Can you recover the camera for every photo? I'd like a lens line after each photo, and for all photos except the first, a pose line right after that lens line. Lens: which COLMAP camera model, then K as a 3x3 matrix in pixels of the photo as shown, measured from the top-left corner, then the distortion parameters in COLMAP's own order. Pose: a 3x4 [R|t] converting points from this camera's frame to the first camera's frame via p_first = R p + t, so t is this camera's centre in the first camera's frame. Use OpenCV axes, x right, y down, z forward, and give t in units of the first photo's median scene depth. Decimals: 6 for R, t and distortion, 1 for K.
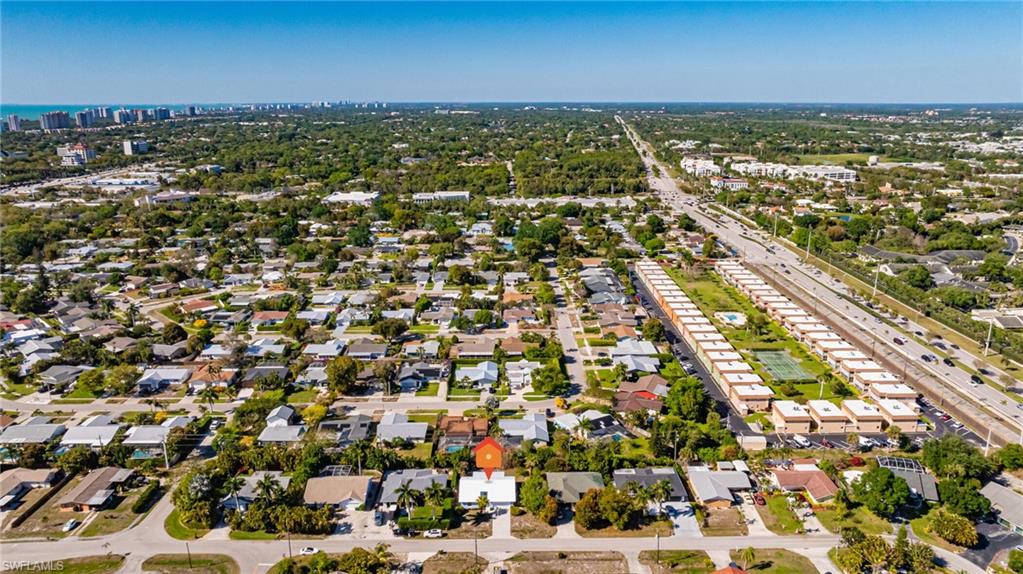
lens RADIAL K [[719.2, 0, 511.5], [0, 719.2, 287.0], [0, 0, 1]] dist [-0.034559, 0.026884]
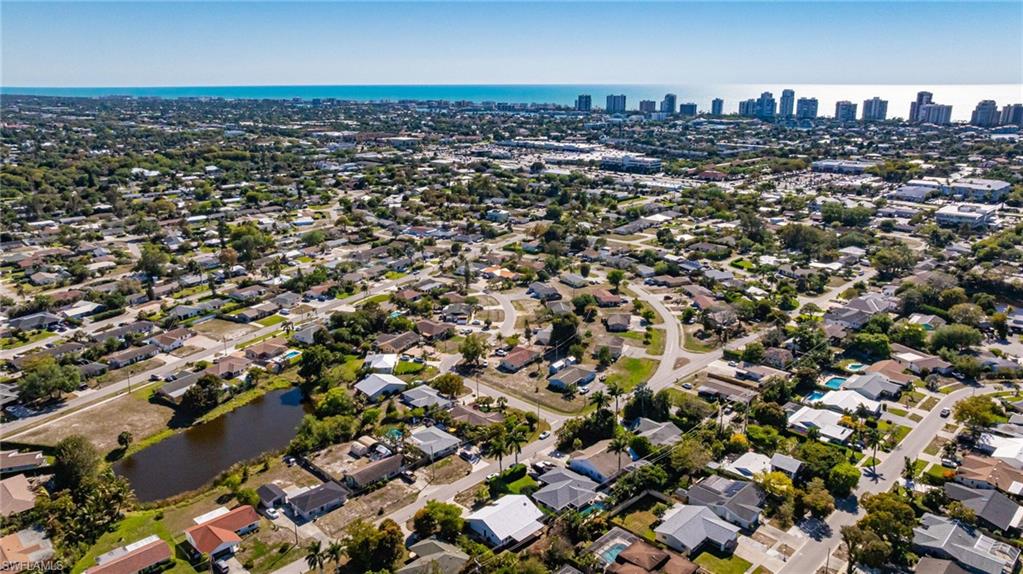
lens RADIAL K [[719.2, 0, 511.5], [0, 719.2, 287.0], [0, 0, 1]] dist [-0.034559, 0.026884]
pose [[-0.708444, 0.197156, -0.677669, 0.382975], [-0.175952, 0.880532, 0.440118, -0.278153], [0.683482, 0.431037, -0.589118, 1.041945]]
